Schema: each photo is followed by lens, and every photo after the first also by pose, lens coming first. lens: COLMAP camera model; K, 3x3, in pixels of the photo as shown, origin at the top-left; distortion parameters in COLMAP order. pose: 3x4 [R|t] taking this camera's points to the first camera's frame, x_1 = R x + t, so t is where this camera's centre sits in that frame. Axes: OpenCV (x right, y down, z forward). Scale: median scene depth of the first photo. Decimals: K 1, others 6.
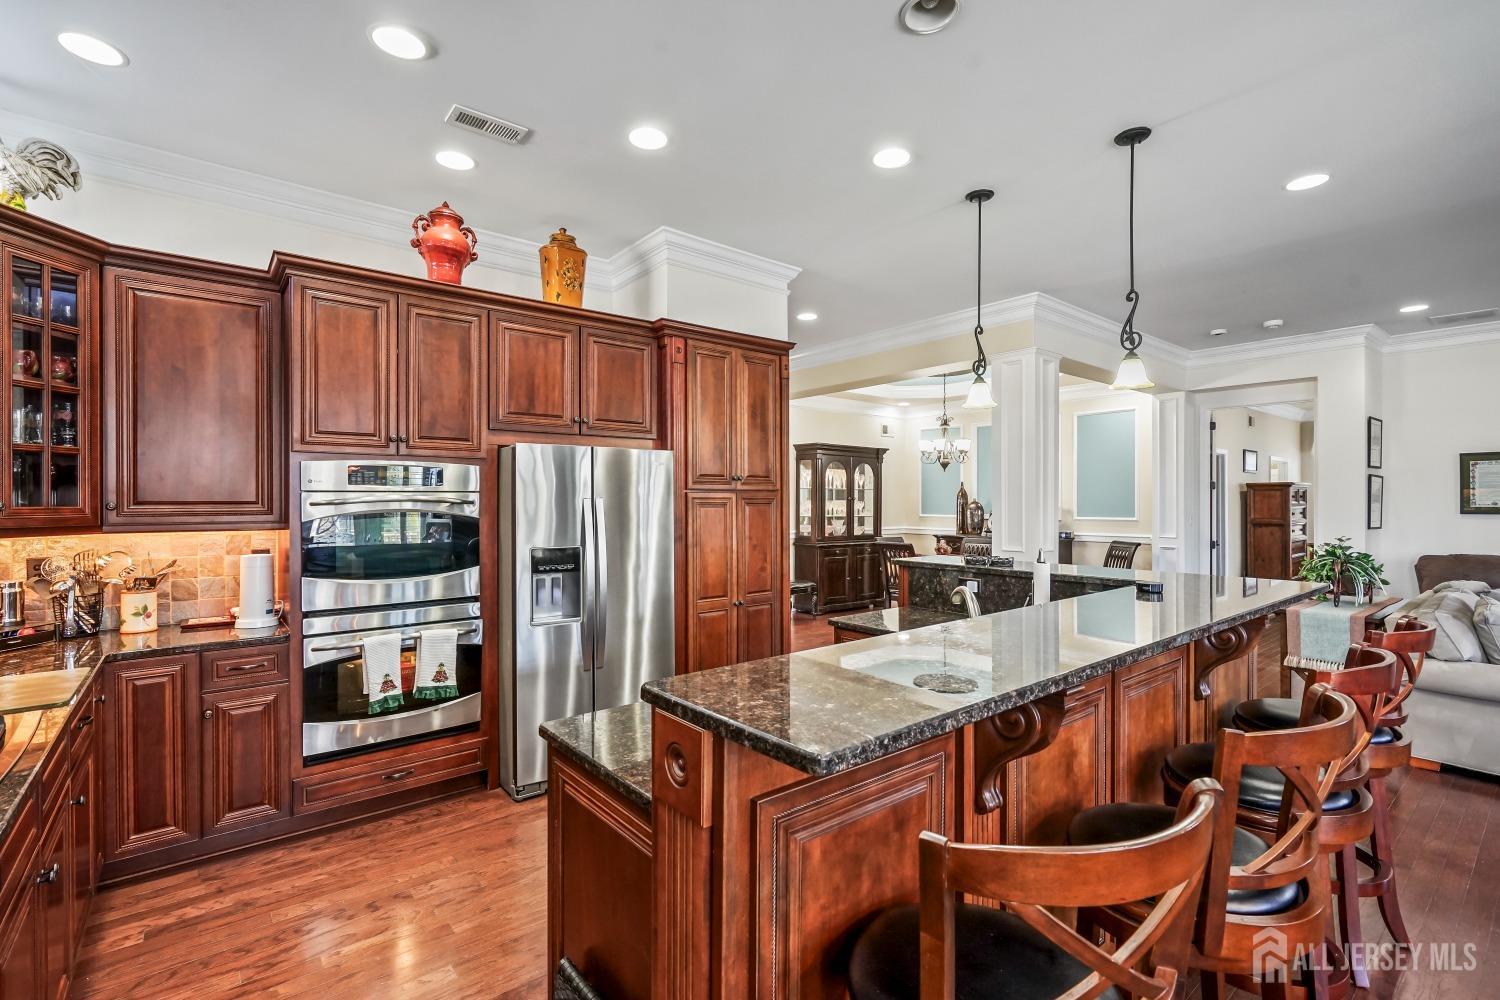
lens RADIAL K [[679.1, 0, 750.2], [0, 679.1, 494.5], [0, 0, 1]] dist [-0.003263, 0.000828]
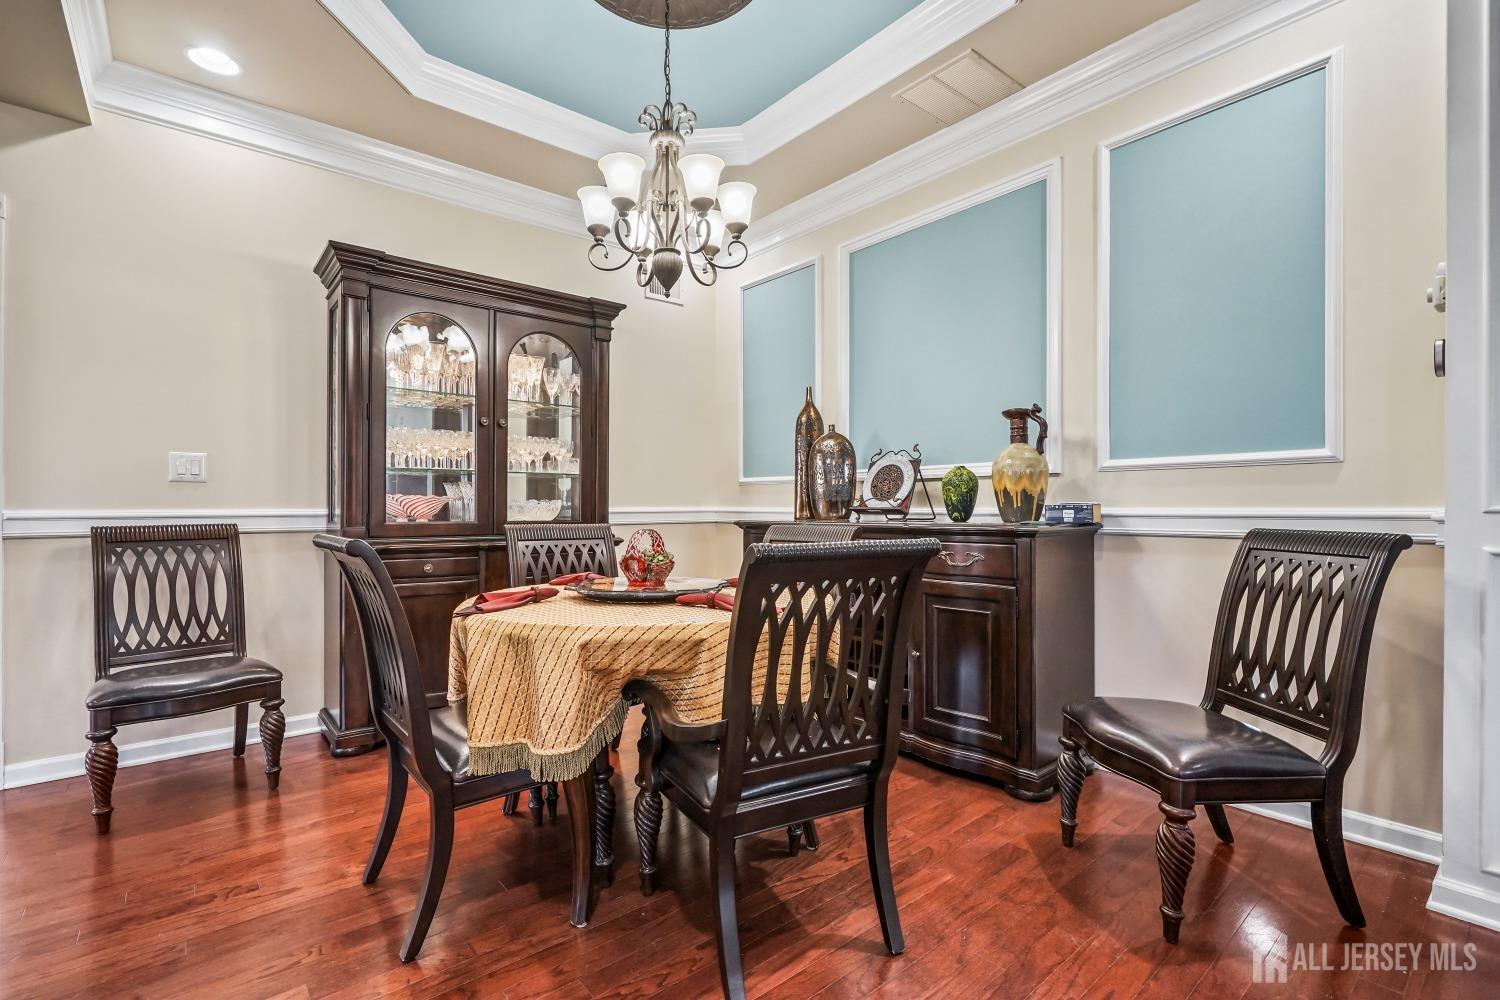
lens RADIAL K [[679.1, 0, 750.7], [0, 679.1, 501.0], [0, 0, 1]] dist [-0.003263, 0.000828]
pose [[0.999912, -0.001221, -0.013230, 0.293268], [0.001172, 0.999992, -0.003773, 0.049606], [0.013234, 0.003757, 0.999905, 0.628994]]
